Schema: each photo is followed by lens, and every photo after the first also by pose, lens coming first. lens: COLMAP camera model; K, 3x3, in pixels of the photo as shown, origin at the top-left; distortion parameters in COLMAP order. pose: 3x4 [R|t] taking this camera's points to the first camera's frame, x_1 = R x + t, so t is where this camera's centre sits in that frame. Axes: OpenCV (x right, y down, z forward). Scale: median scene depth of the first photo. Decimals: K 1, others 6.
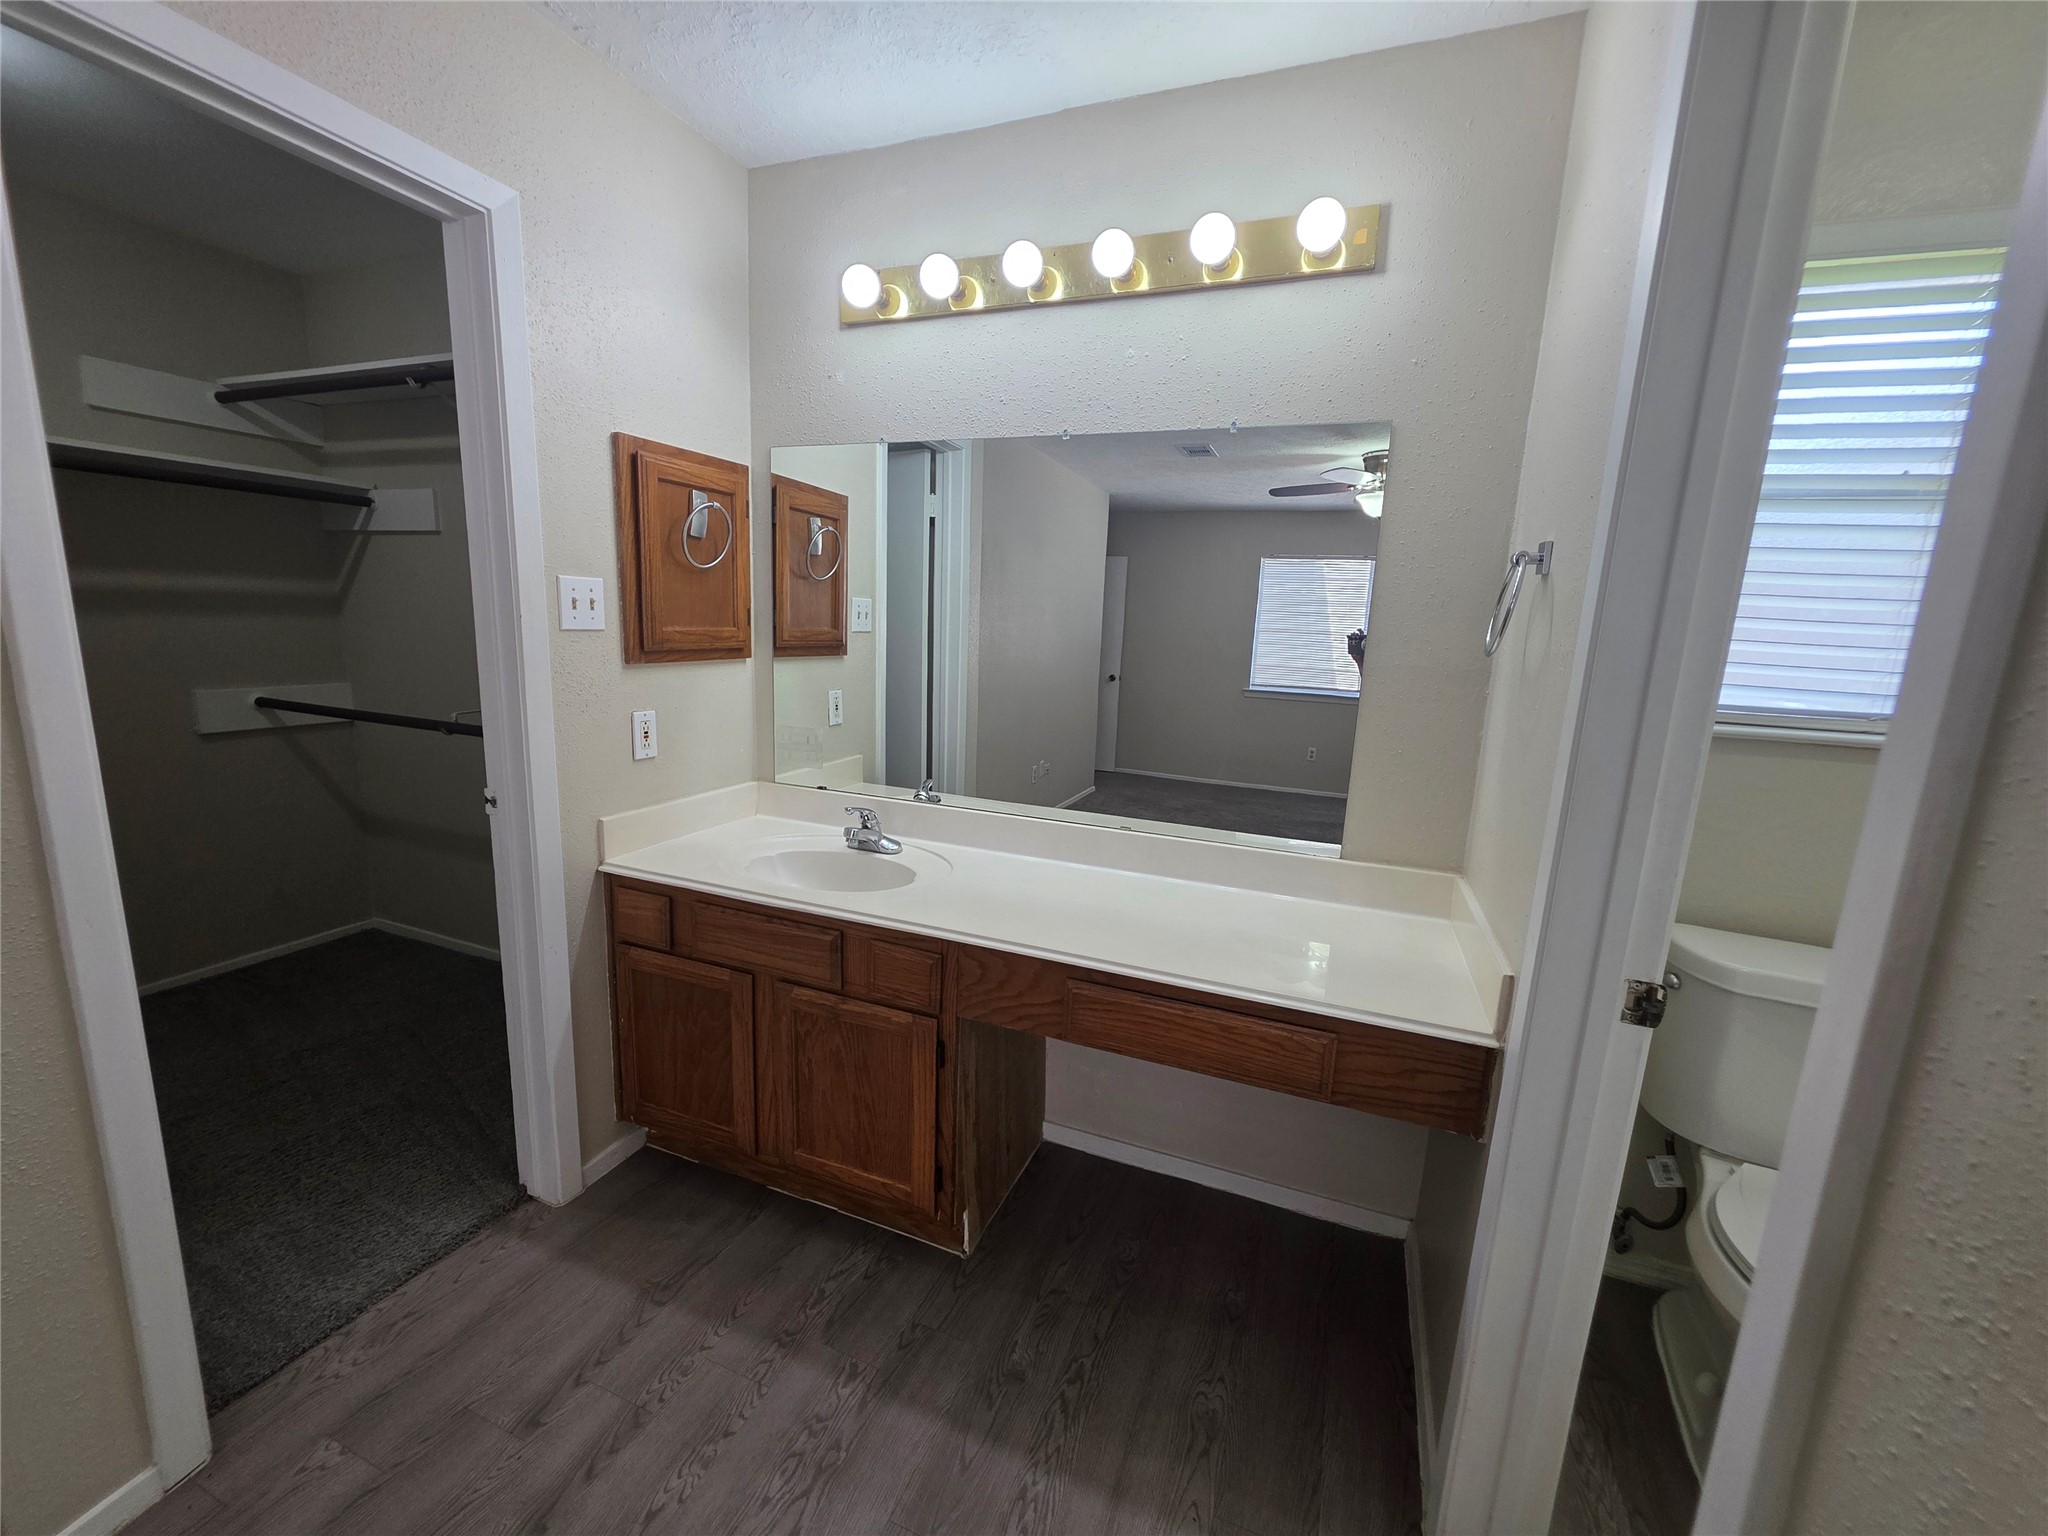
lens RADIAL K [[818.4, 0, 1023.1], [0, 818.4, 774.7], [0, 0, 1]] dist [0.001409, -0.000736]
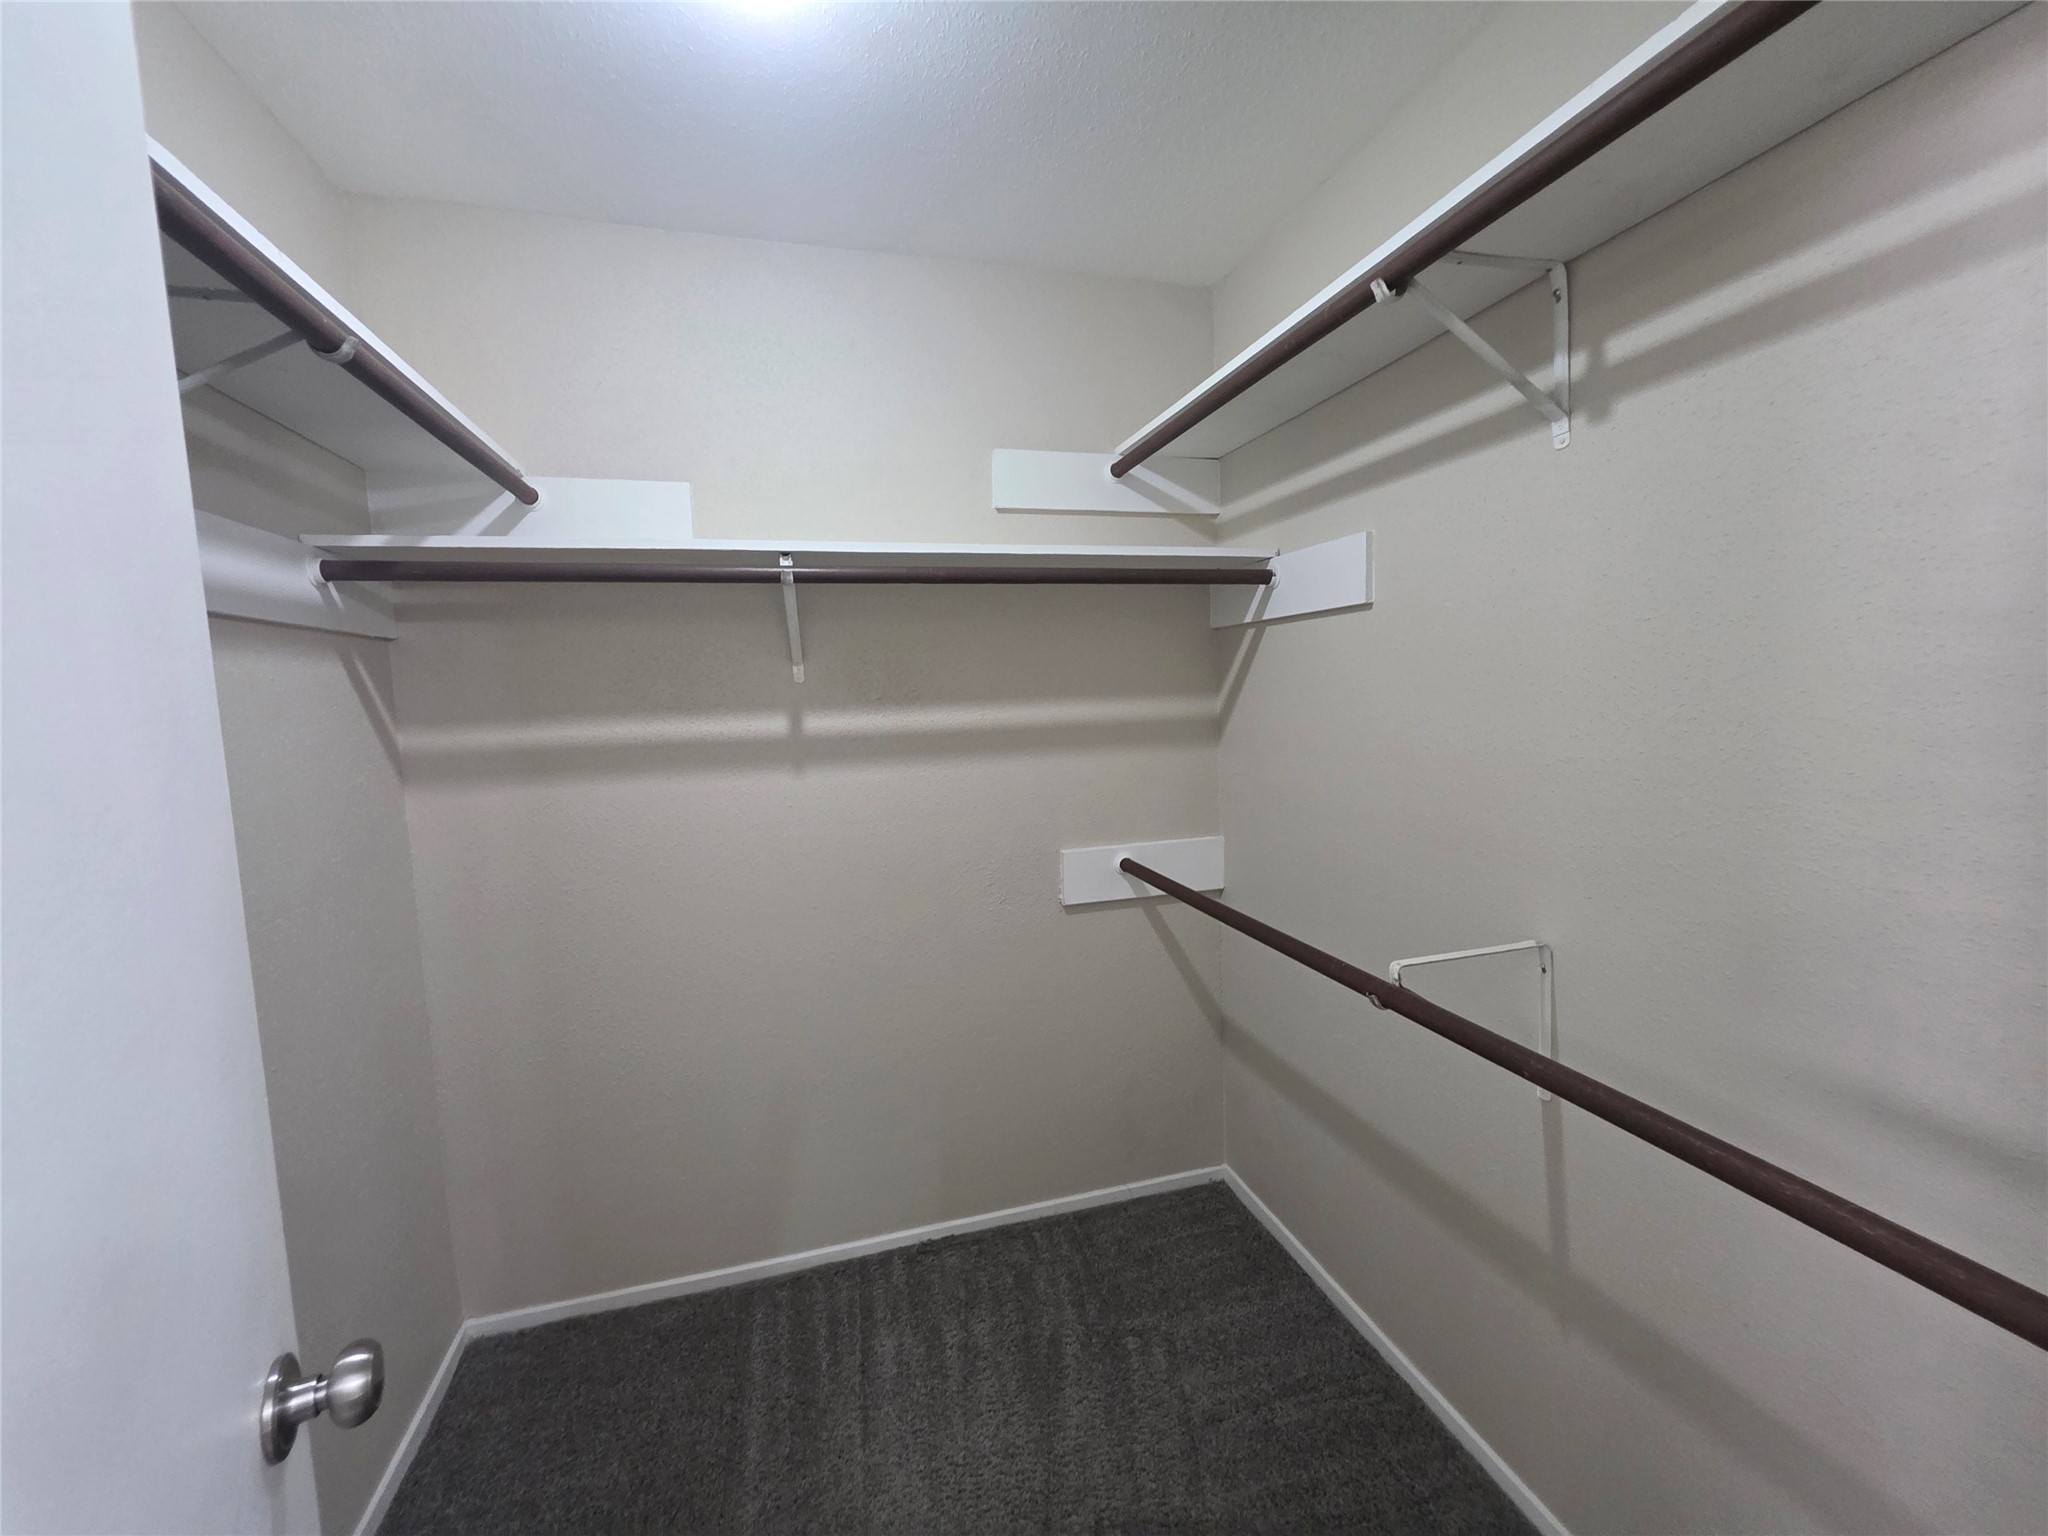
lens RADIAL K [[818.4, 0, 1021.2], [0, 818.4, 764.0], [0, 0, 1]] dist [0.001409, -0.000736]
pose [[0.604405, 0.014231, -0.796550, -0.388633], [-0.088515, 0.994850, -0.049390, -0.131342], [0.791744, 0.100358, 0.602552, 0.456818]]
